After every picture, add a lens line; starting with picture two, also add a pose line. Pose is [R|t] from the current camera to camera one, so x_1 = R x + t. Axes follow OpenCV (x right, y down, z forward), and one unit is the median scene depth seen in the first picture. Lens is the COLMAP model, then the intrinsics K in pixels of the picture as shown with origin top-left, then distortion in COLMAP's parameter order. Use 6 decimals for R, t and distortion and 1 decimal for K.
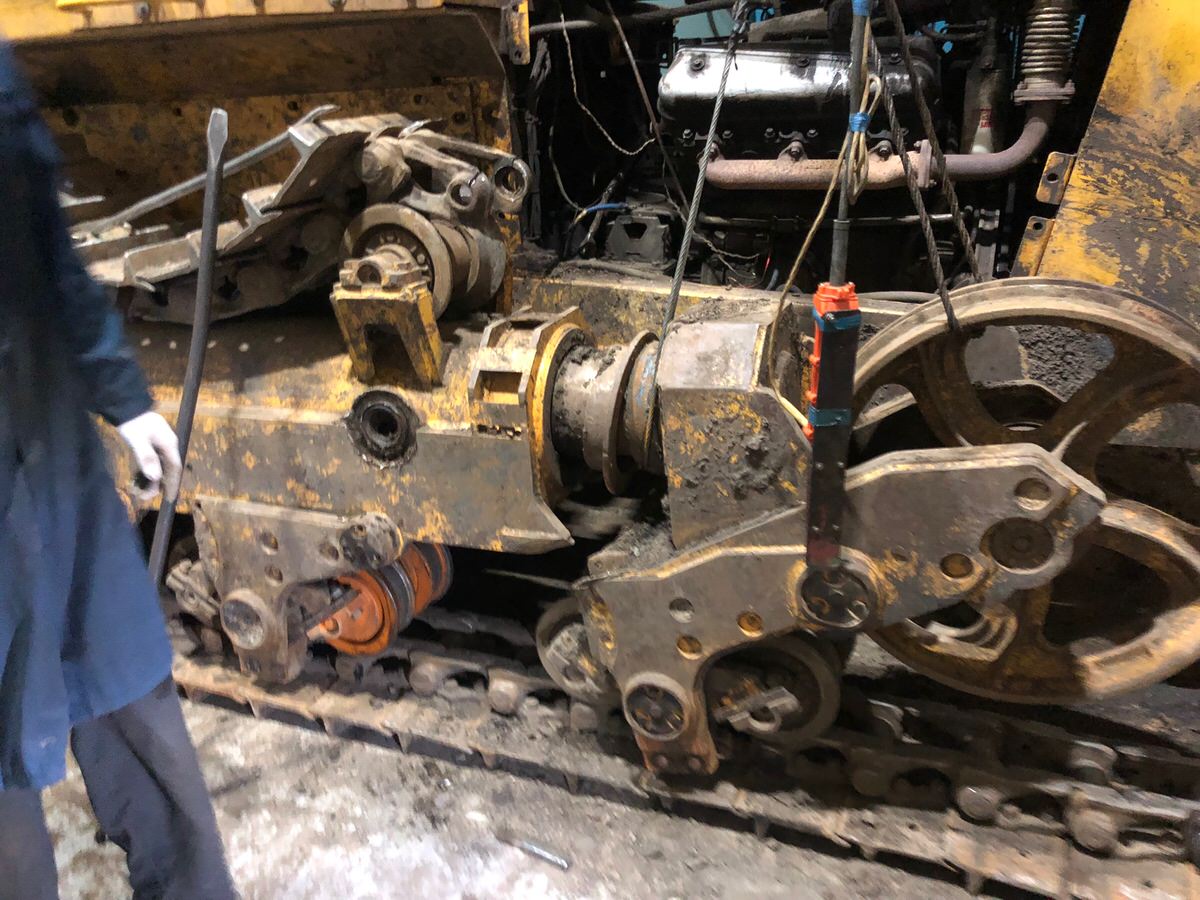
lens RADIAL K [[986.7, 0, 597.5], [0, 986.7, 453.1], [0, 0, 1]] dist [0.059567, -0.052843]
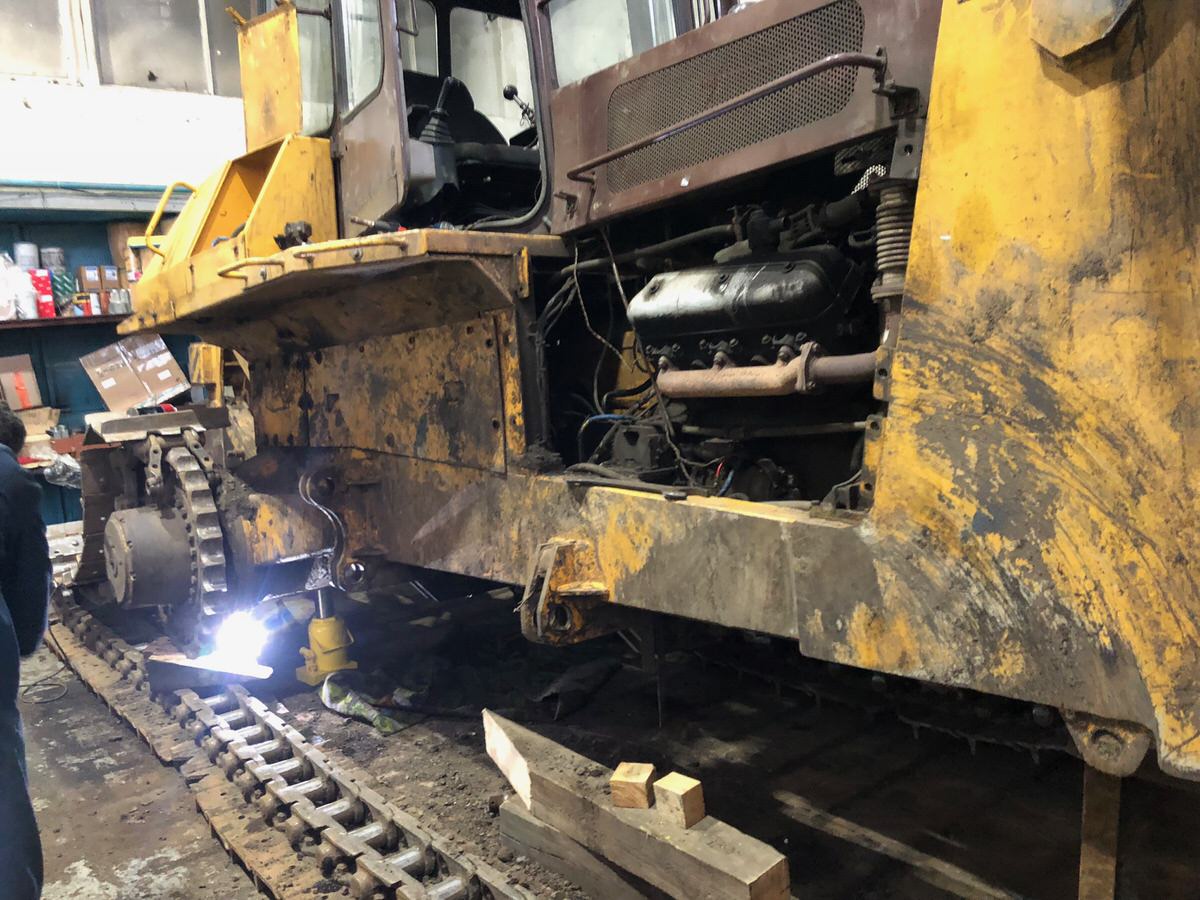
lens RADIAL K [[965.2, 0, 600.0], [0, 965.2, 450.0], [0, 0, 1]] dist [0.073164, -0.052356]
pose [[0.860175, 0.024220, -0.509423, 0.676428], [-0.158073, 0.962342, -0.221157, 0.028069], [0.484883, 0.270760, 0.831611, 0.154345]]
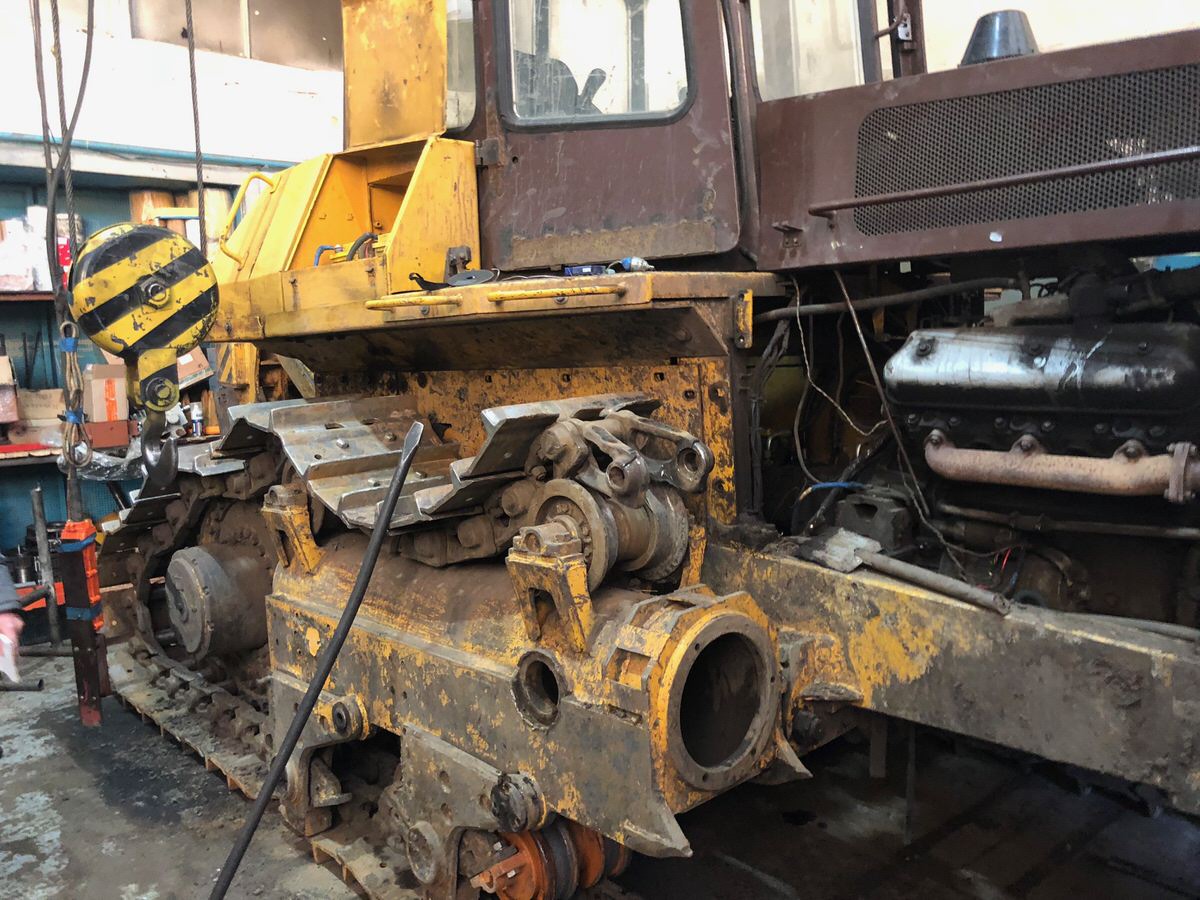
lens RADIAL K [[986.7, 0, 597.5], [0, 986.7, 453.1], [0, 0, 1]] dist [0.059567, -0.052843]
pose [[0.894494, 0.056961, -0.443436, 0.280833], [-0.152719, 0.971118, -0.183319, -0.085954], [0.420187, 0.231699, 0.877359, 0.076752]]
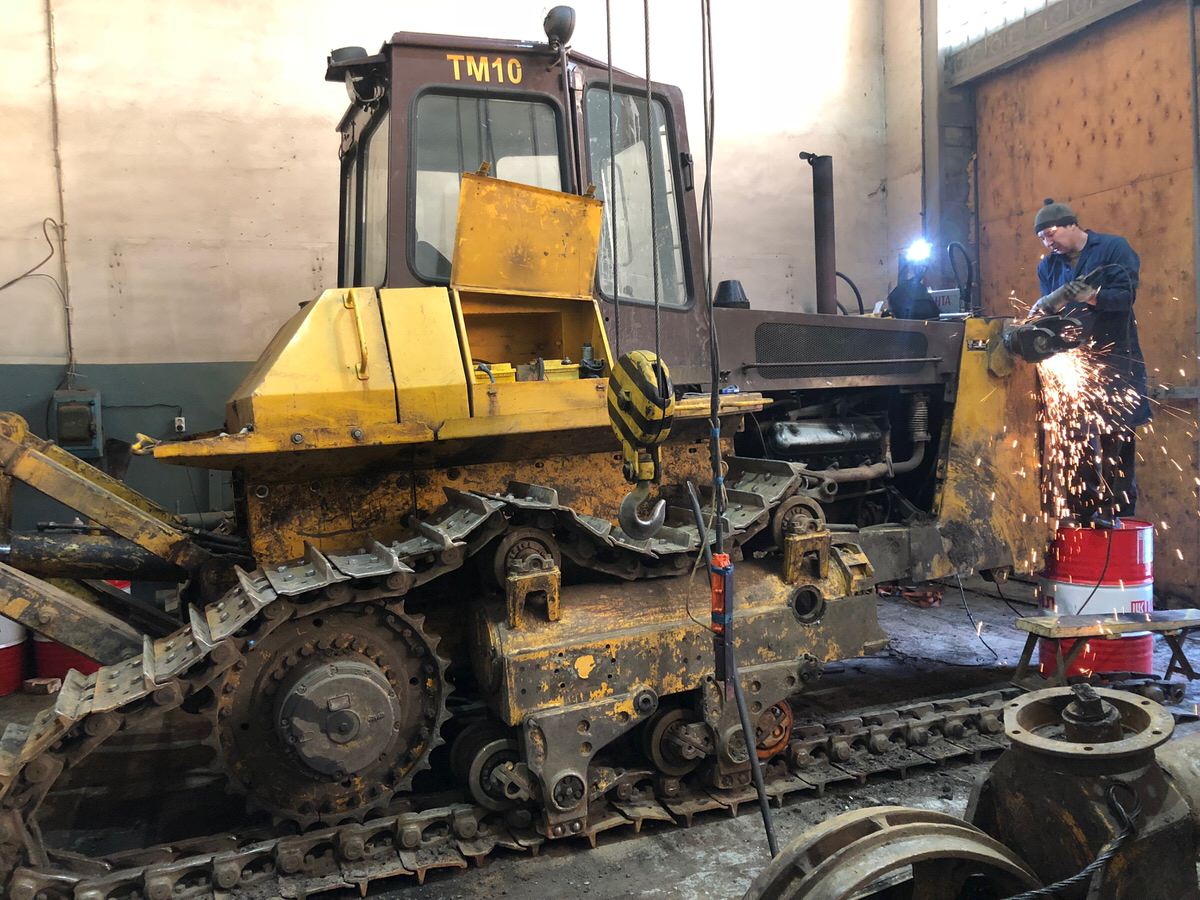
lens RADIAL K [[989.0, 0, 604.8], [0, 989.0, 446.7], [0, 0, 1]] dist [0.062605, -0.075161]
pose [[0.717730, -0.033180, 0.695531, -1.894002], [0.269083, 0.934485, -0.233092, 0.032543], [-0.642229, 0.354452, 0.679636, -0.192138]]
